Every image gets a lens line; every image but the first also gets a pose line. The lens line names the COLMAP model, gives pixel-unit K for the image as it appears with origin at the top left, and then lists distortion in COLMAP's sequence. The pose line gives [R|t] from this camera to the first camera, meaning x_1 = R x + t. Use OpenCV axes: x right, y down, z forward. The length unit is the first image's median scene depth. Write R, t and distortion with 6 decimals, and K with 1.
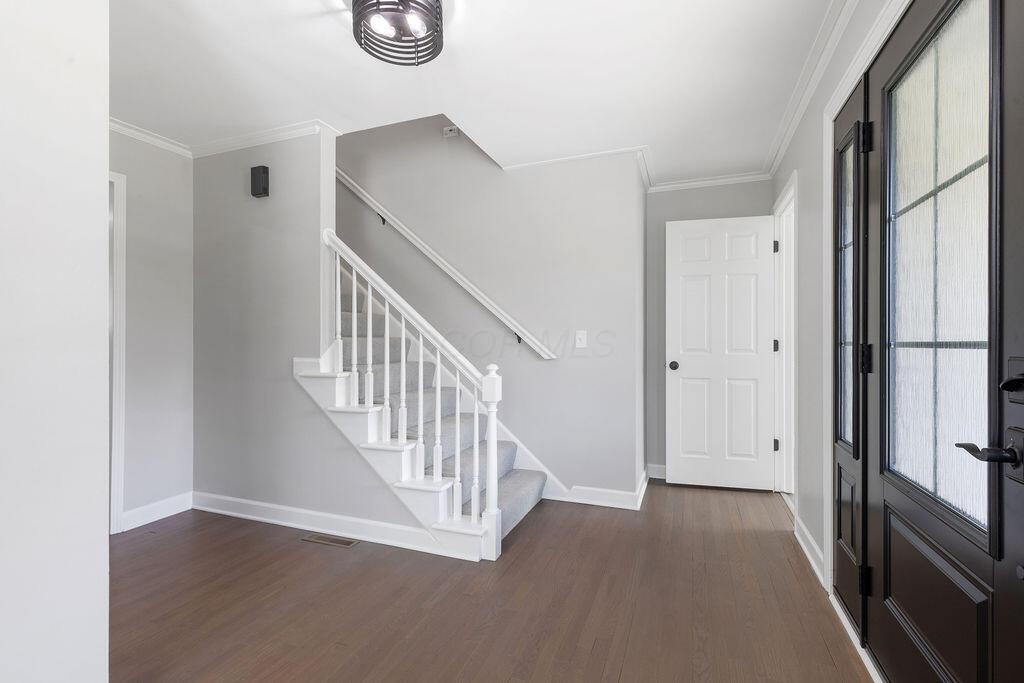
lens RADIAL K [[461.1, 0, 519.9], [0, 461.1, 343.2], [0, 0, 1]] dist [-0.002598, -0.000159]
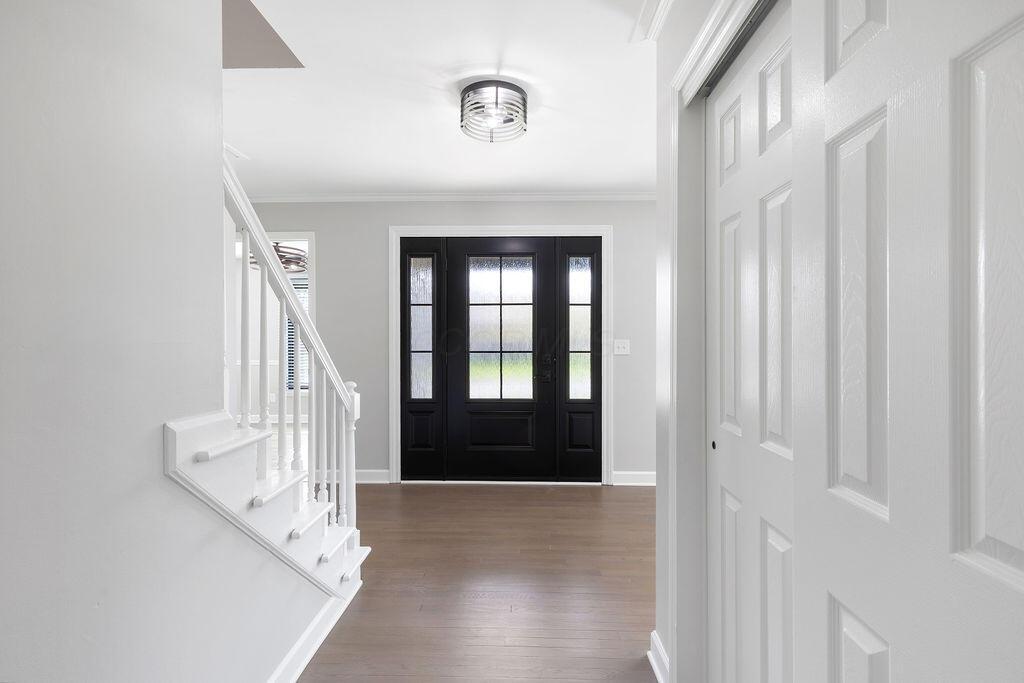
lens RADIAL K [[461.1, 0, 519.9], [0, 461.1, 343.2], [0, 0, 1]] dist [-0.002598, -0.000159]
pose [[-0.343085, -0.002571, 0.939301, -1.100412], [0.014373, 0.999865, 0.007986, -0.036686], [-0.939194, 0.016240, -0.343002, 1.001699]]
